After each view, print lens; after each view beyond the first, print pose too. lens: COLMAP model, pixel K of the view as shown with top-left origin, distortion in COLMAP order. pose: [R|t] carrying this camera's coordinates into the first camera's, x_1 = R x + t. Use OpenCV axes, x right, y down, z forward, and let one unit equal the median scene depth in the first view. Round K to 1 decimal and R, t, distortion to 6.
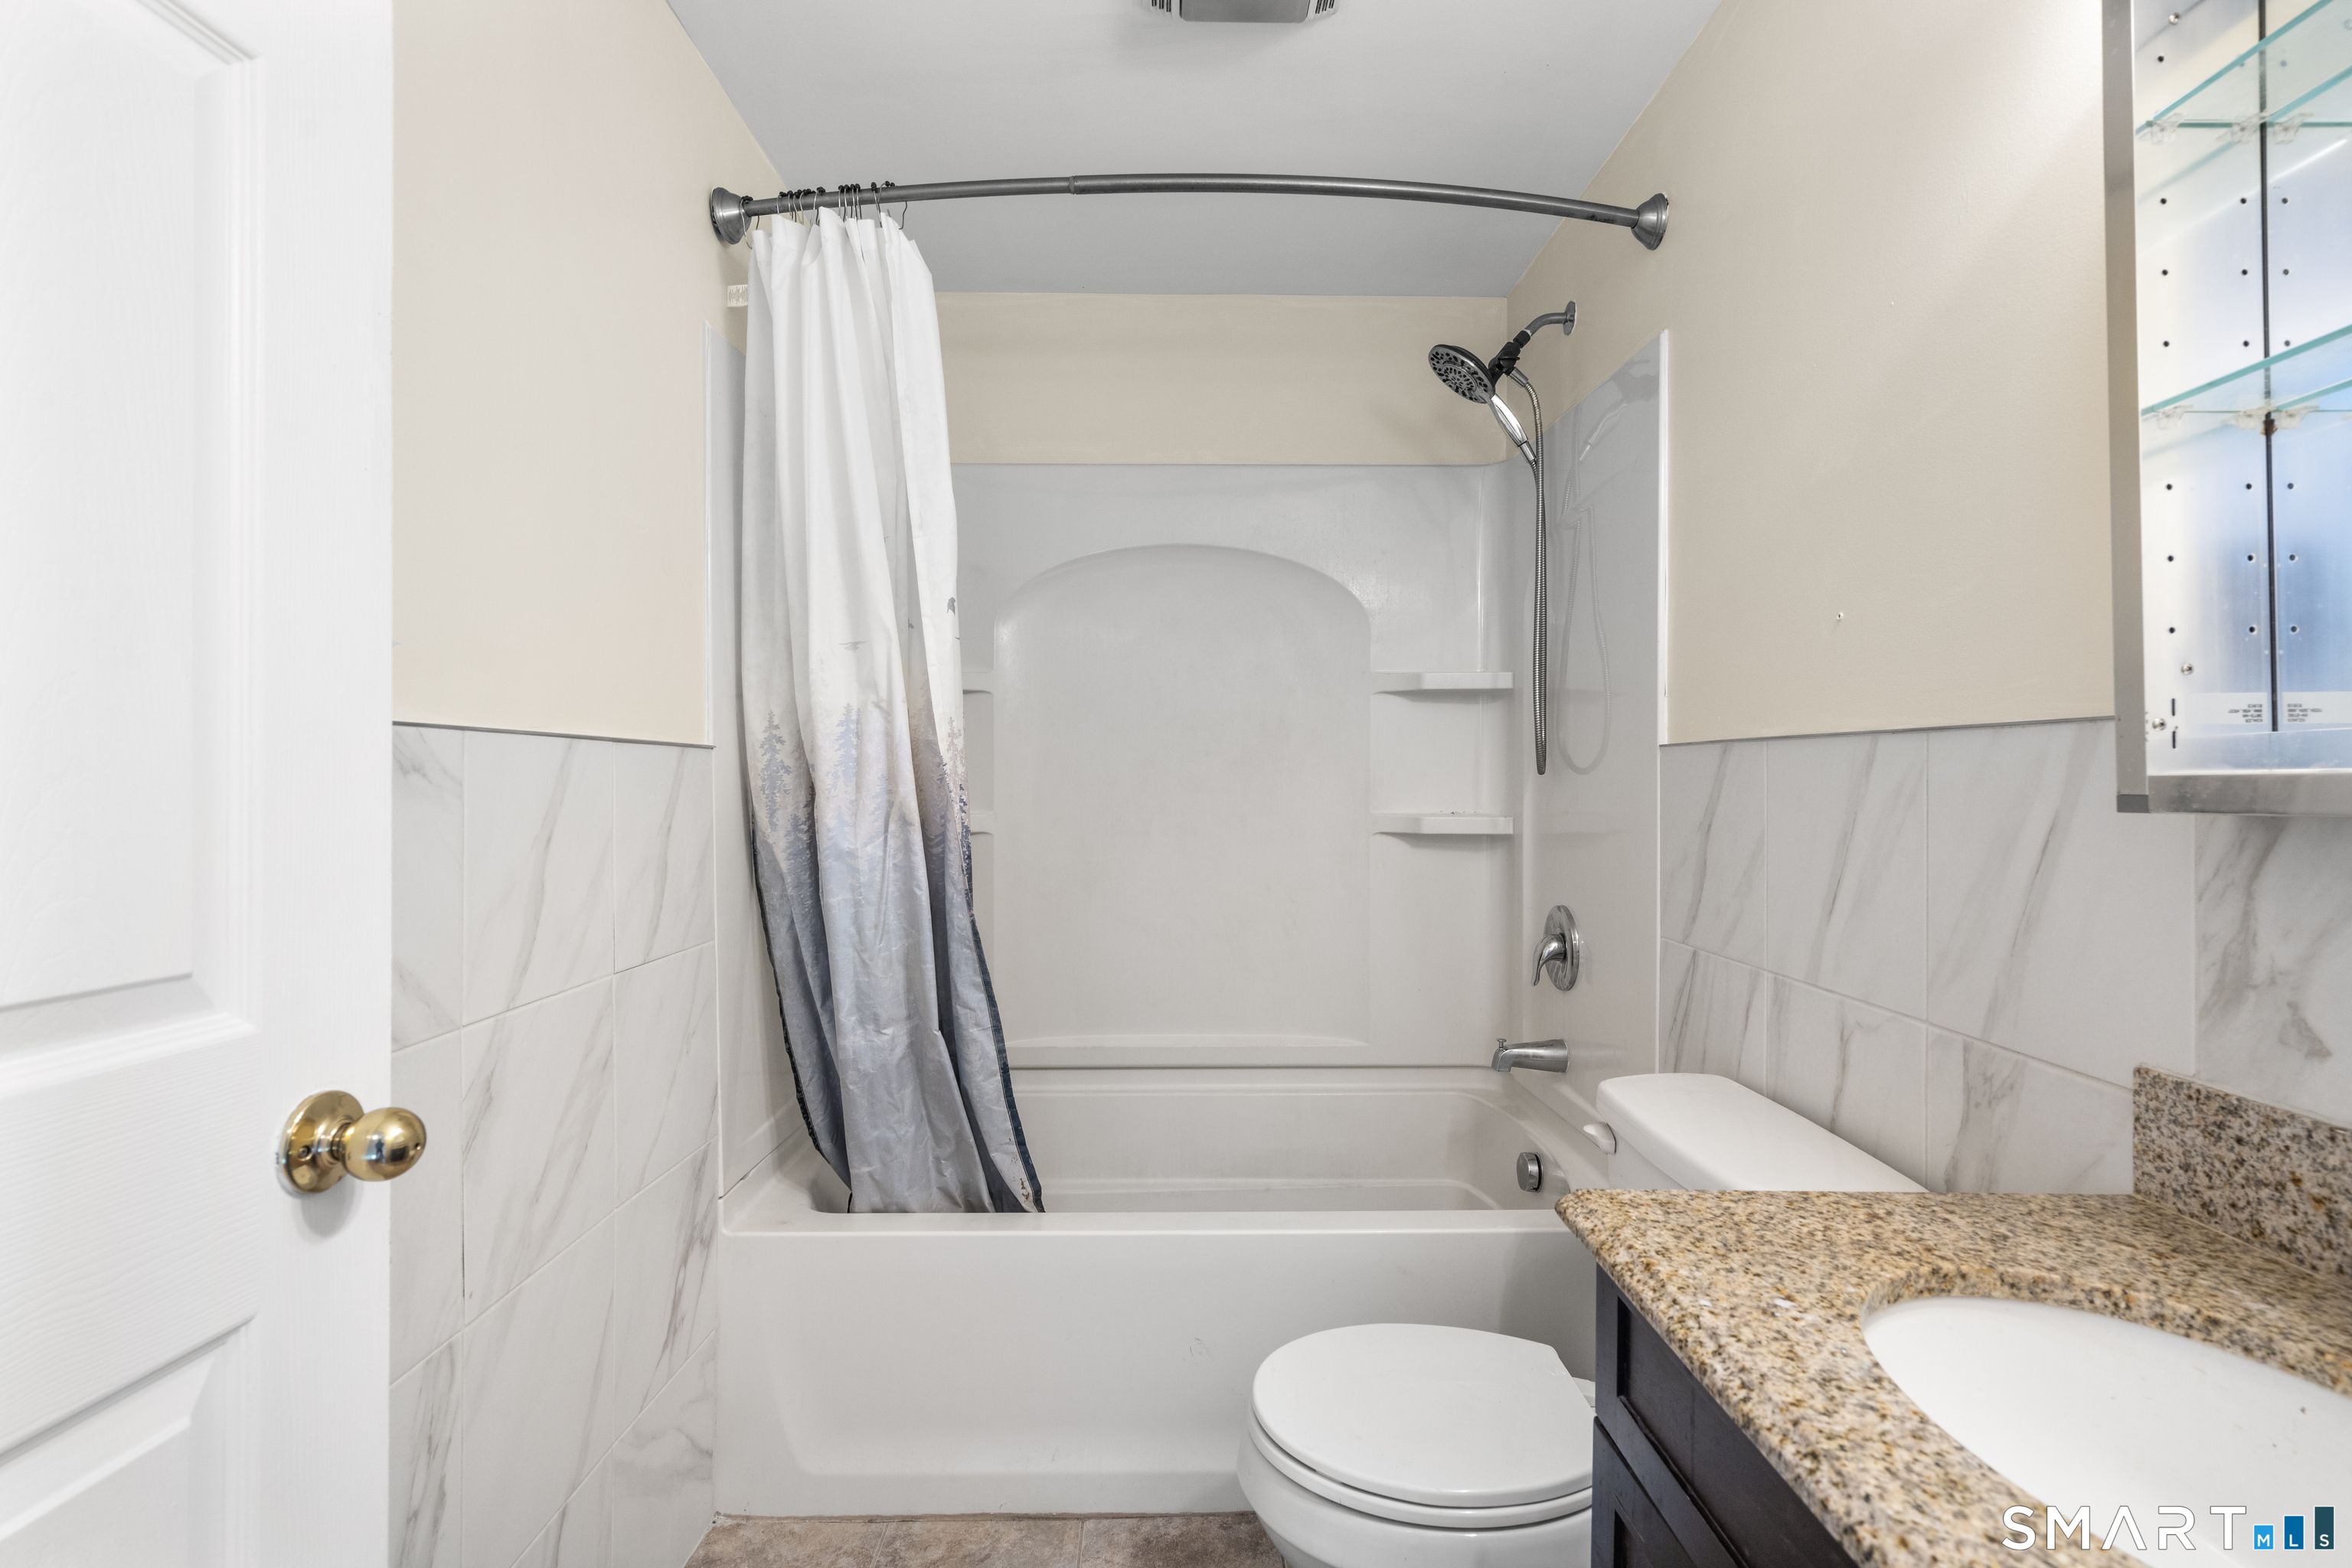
lens RADIAL K [[1084.4, 0, 1185.6], [0, 1084.4, 785.1], [0, 0, 1]] dist [0.000037, 0.001557]
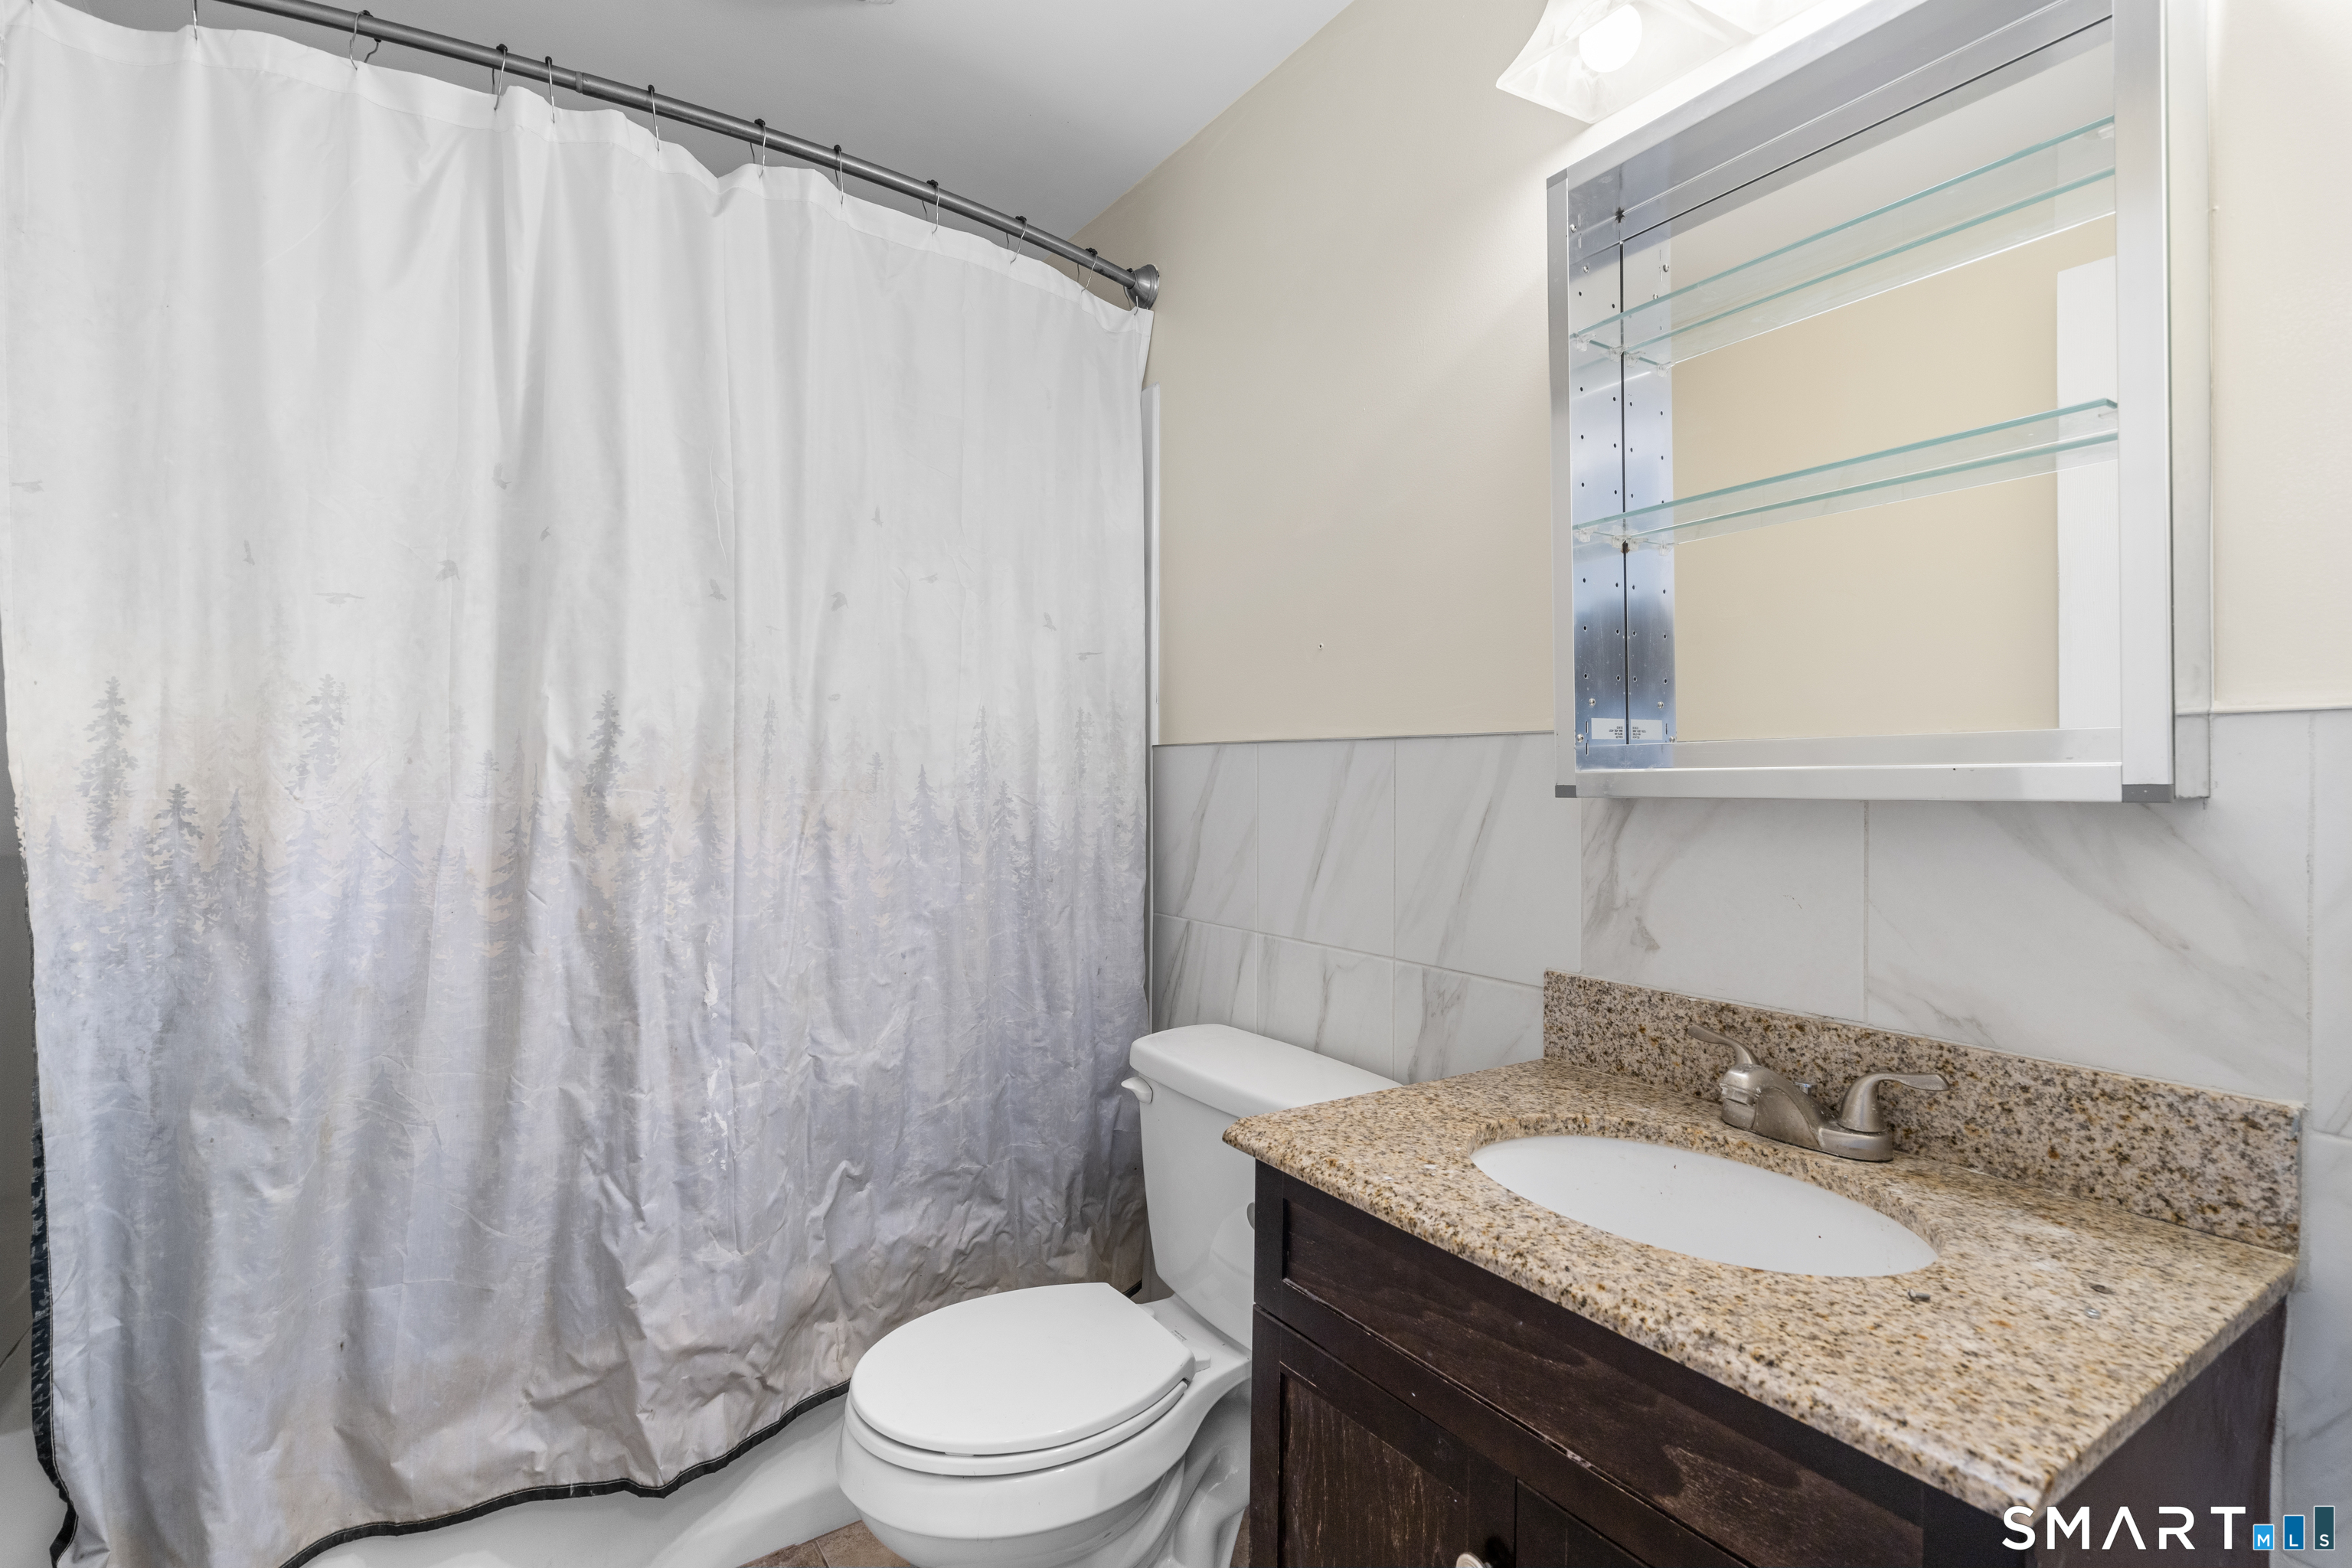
lens RADIAL K [[1076.7, 0, 1199.7], [0, 1076.7, 785.0], [0, 0, 1]] dist [0.000453, 0.001879]
pose [[0.837110, -0.001235, 0.547033, -0.358986], [0.000264, 0.999998, 0.001853, 0.005580], [-0.547034, -0.001406, 0.837109, 0.042233]]
